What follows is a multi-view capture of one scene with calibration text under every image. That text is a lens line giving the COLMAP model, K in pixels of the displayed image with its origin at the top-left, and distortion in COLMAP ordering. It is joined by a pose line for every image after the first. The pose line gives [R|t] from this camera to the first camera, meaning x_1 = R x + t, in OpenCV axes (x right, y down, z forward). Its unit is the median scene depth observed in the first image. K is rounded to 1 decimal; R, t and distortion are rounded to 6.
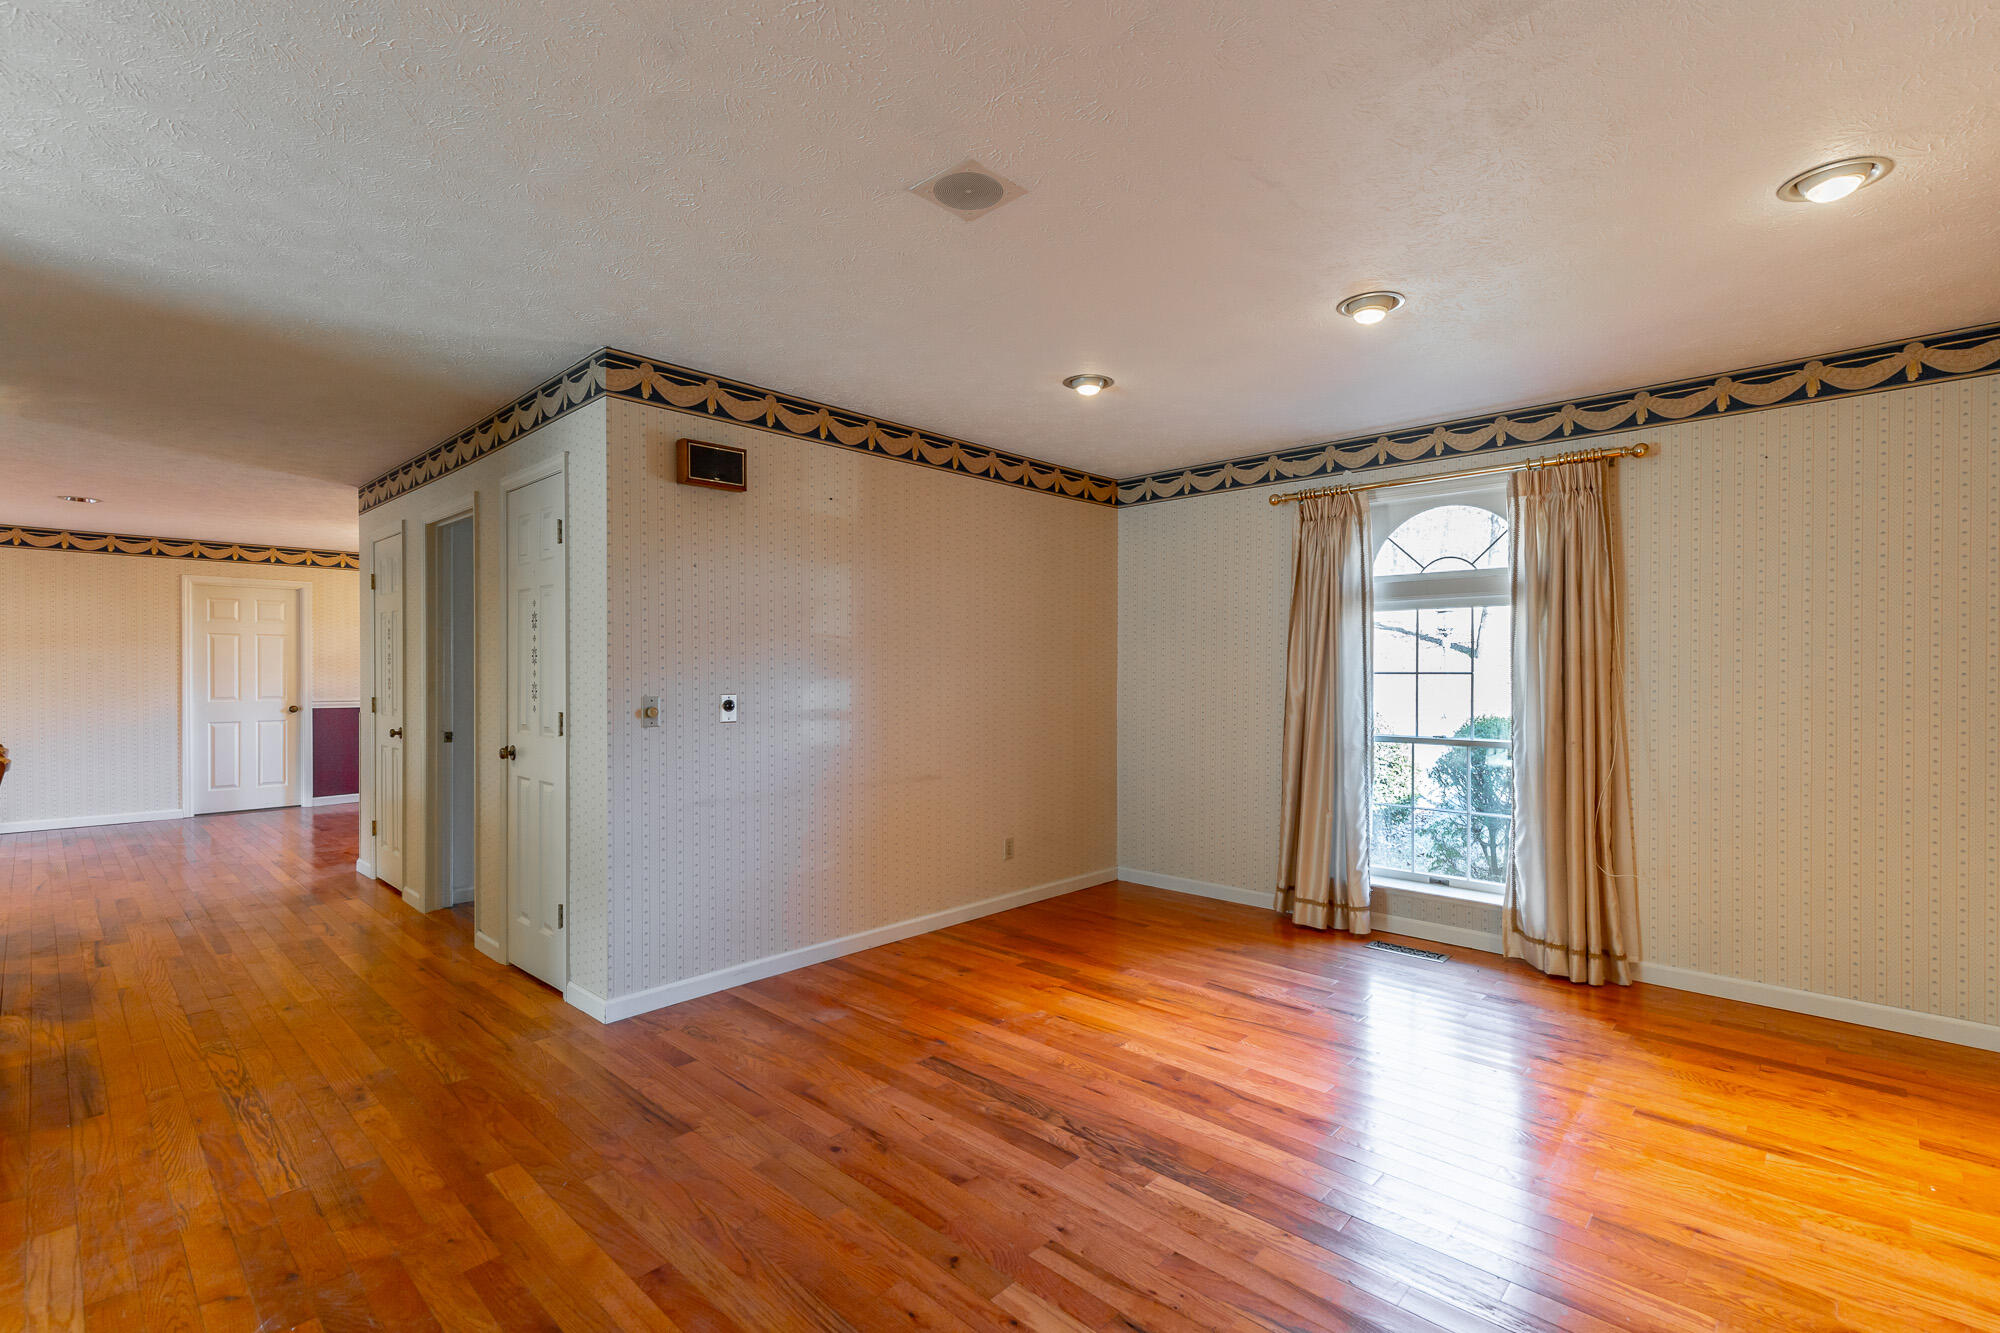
lens RADIAL K [[900.6, 0, 999.3], [0, 900.6, 678.2], [0, 0, 1]] dist [0.005787, -0.001844]
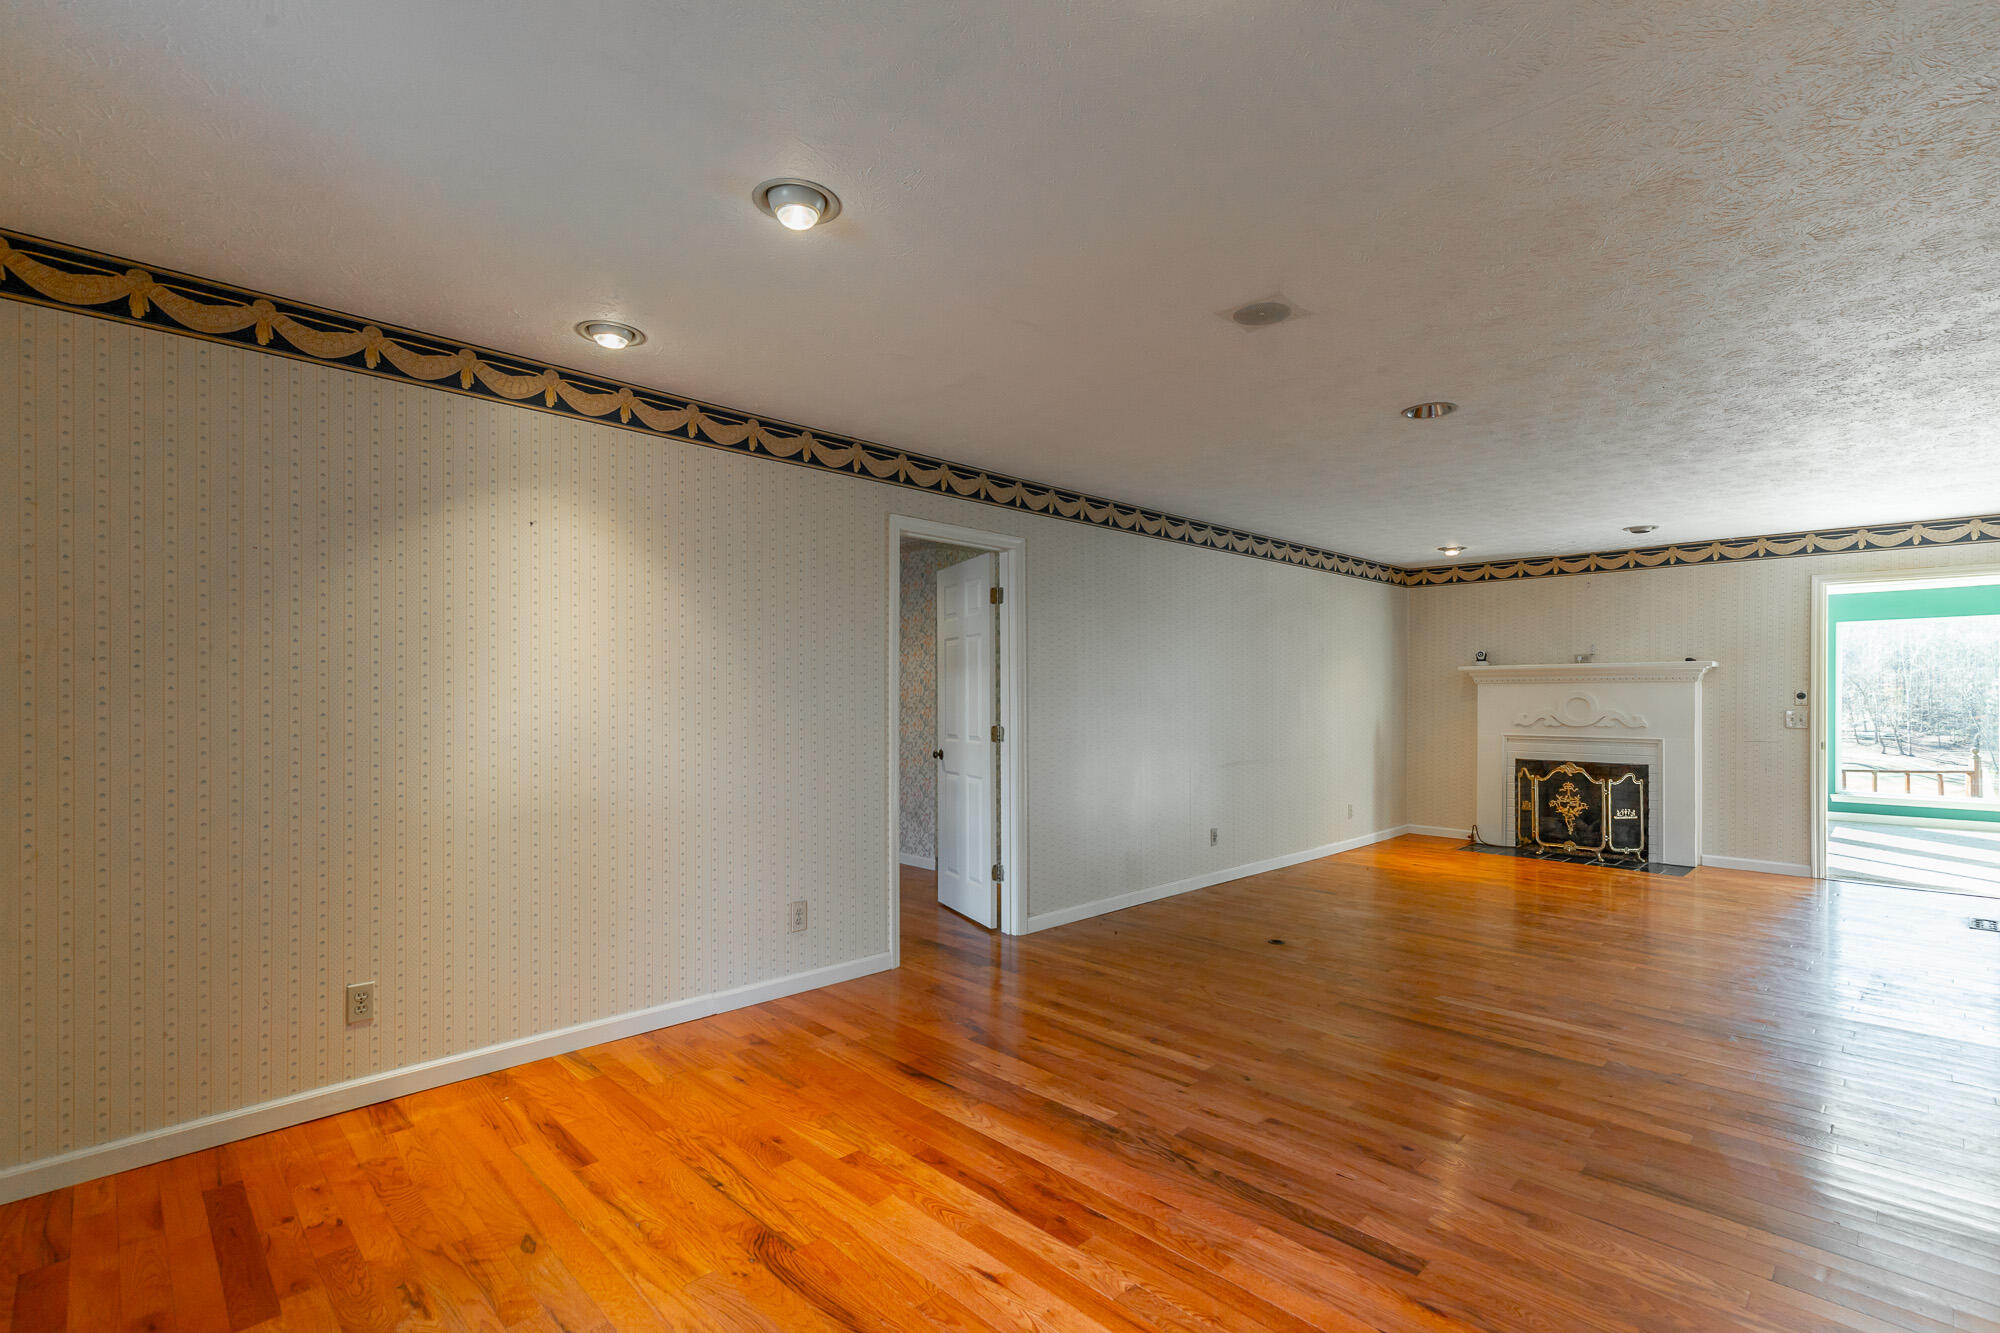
lens RADIAL K [[900.6, 0, 986.7], [0, 900.6, 661.8], [0, 0, 1]] dist [0.005787, -0.001844]
pose [[-0.998968, 0.004129, 0.045232, 0.161098], [0.002485, 0.999336, -0.036350, -0.006950], [-0.045352, -0.036200, -0.998315, 1.288457]]
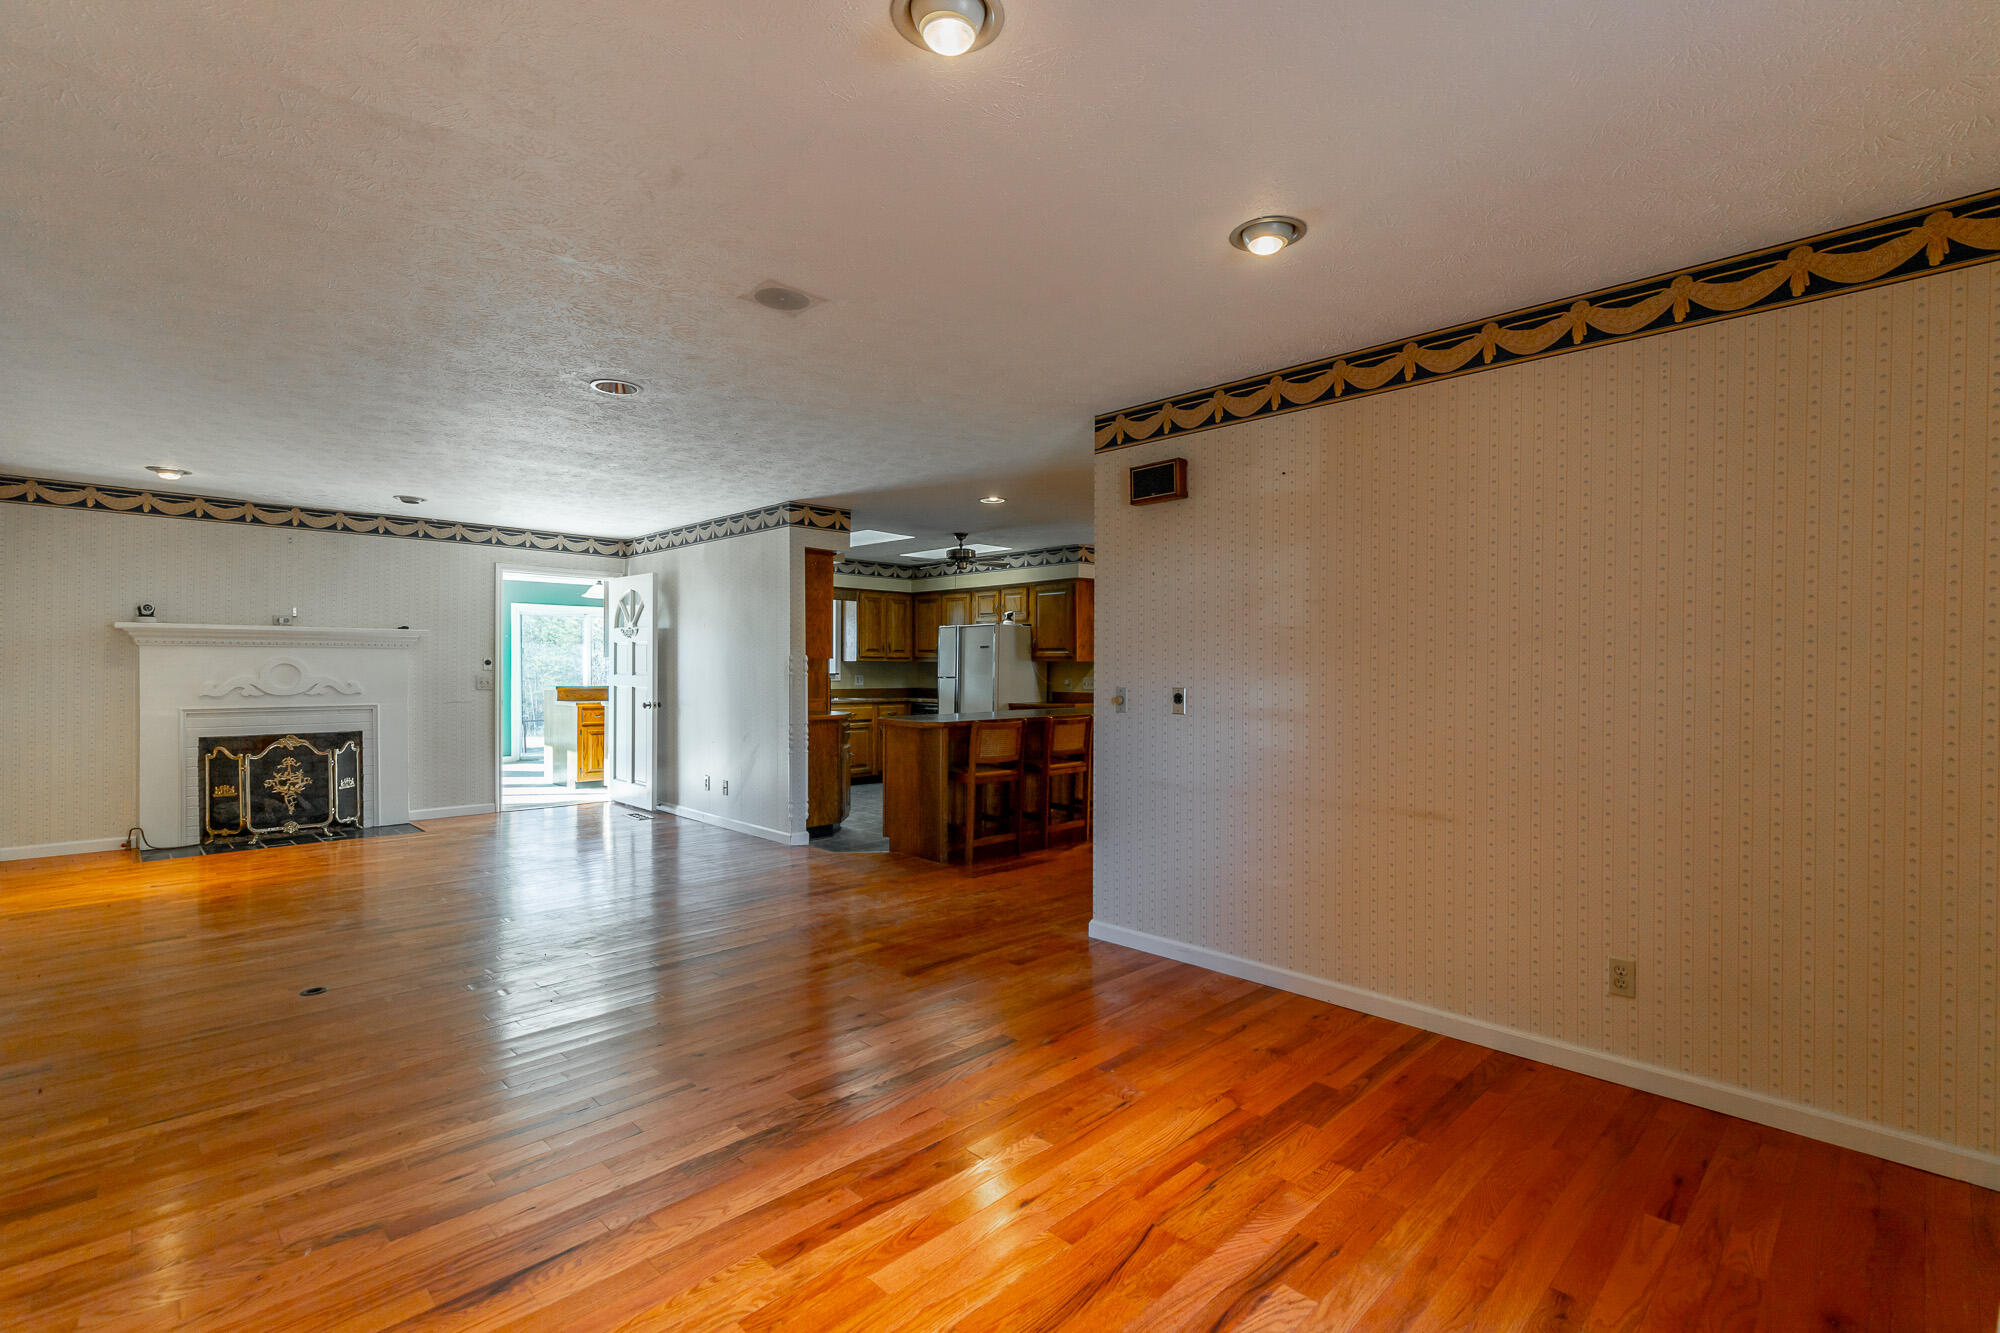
lens RADIAL K [[900.6, 0, 1041.2], [0, 900.6, 676.6], [0, 0, 1]] dist [0.005787, -0.001844]
pose [[-0.005579, 0.012851, -0.999902, 0.724555], [-0.008564, 0.999880, 0.012899, -0.007919], [0.999948, 0.008635, -0.005469, 0.784334]]
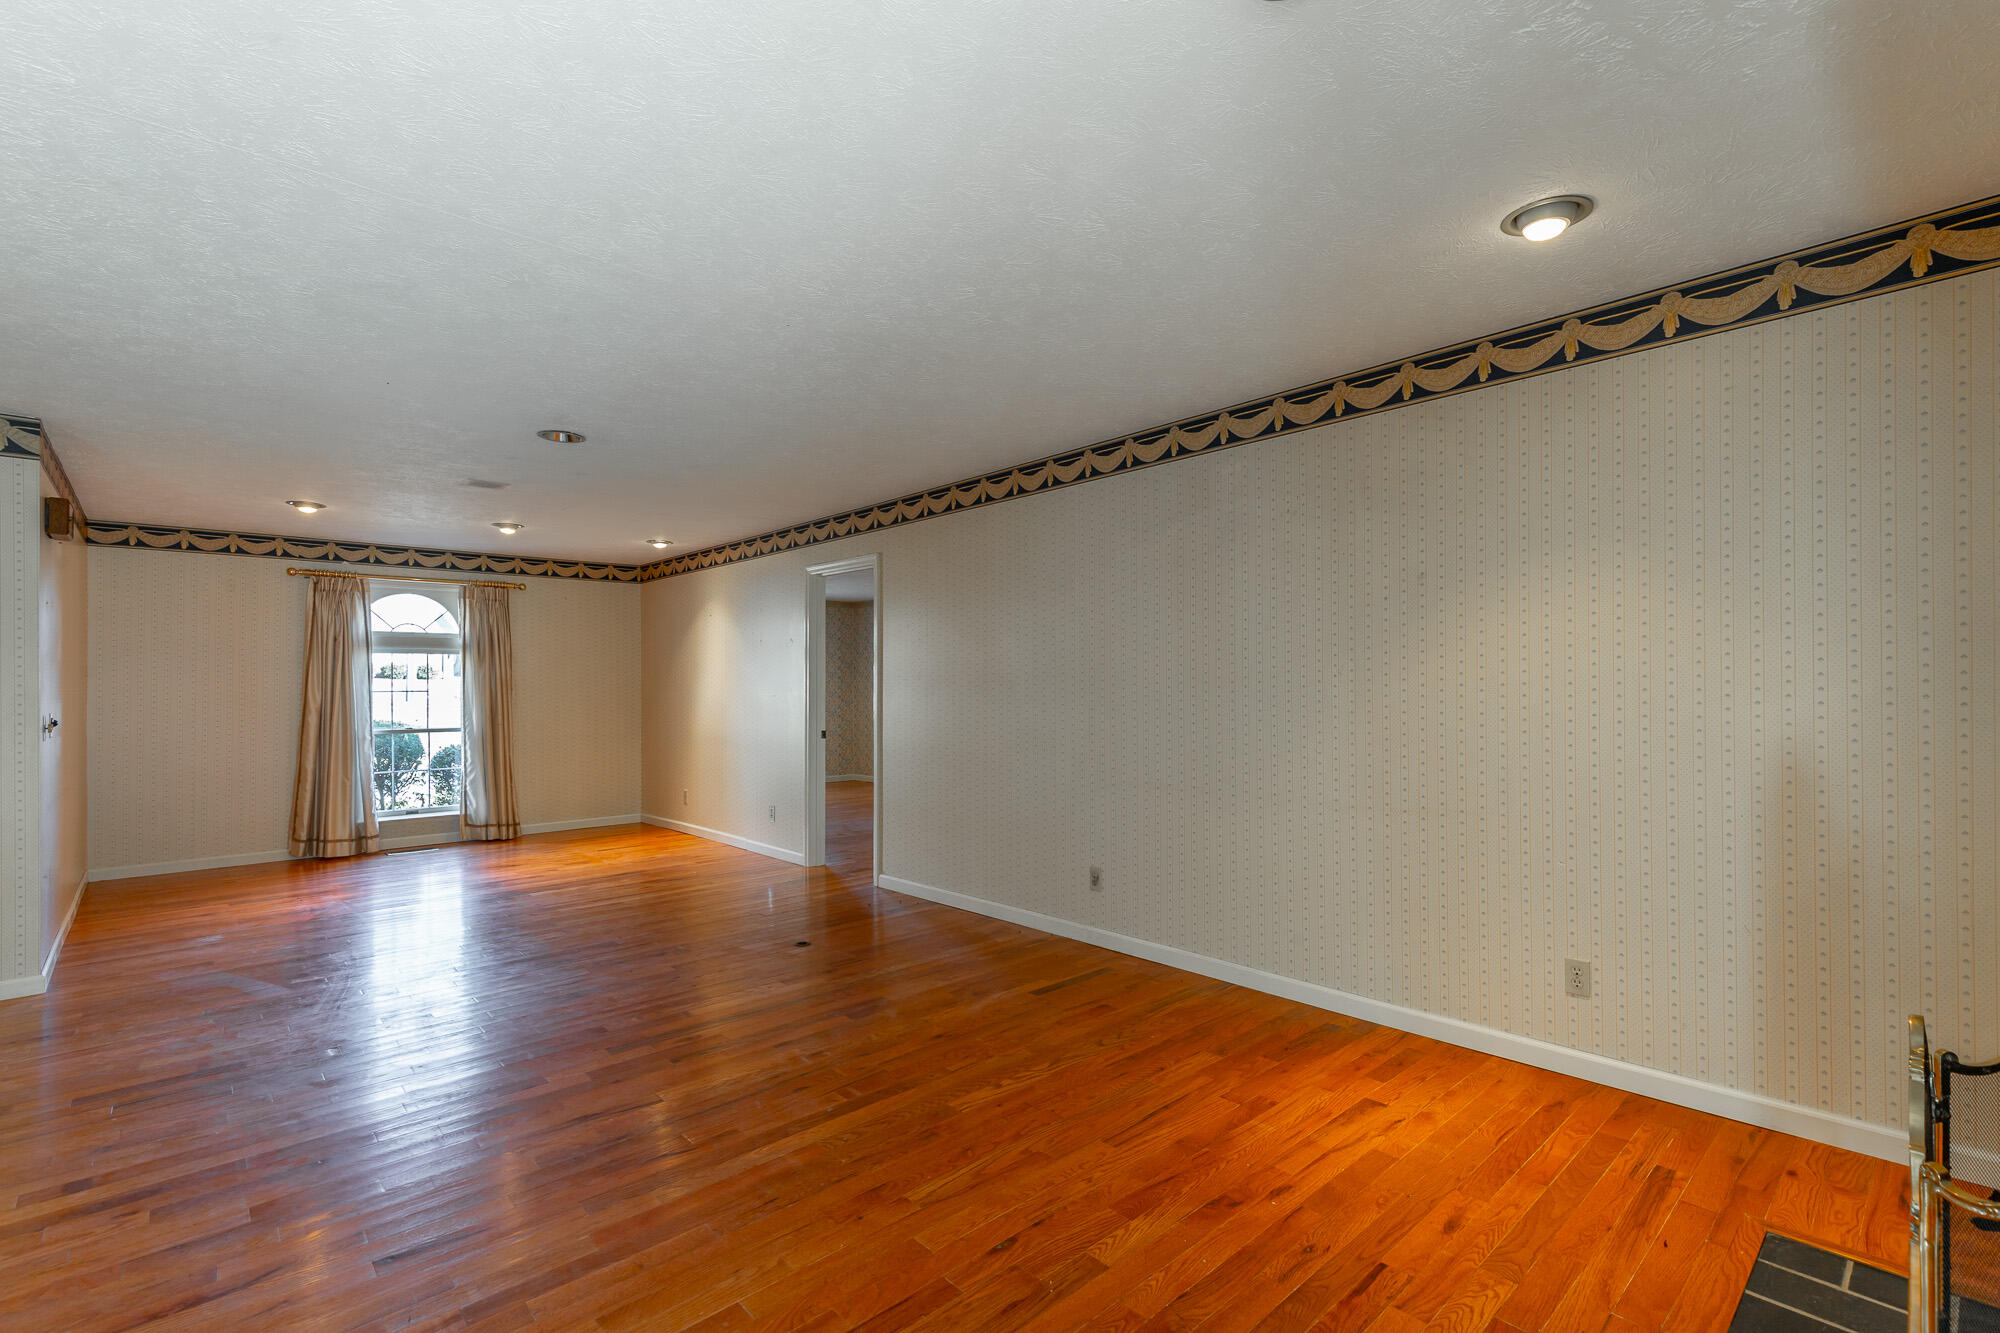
lens RADIAL K [[900.6, 0, 1012.3], [0, 900.6, 663.8], [0, 0, 1]] dist [0.005787, -0.001844]
pose [[0.069856, 0.019980, 0.997357, -1.324856], [0.014323, 0.999676, -0.021030, -0.006669], [-0.997454, 0.015754, 0.069547, -0.306884]]
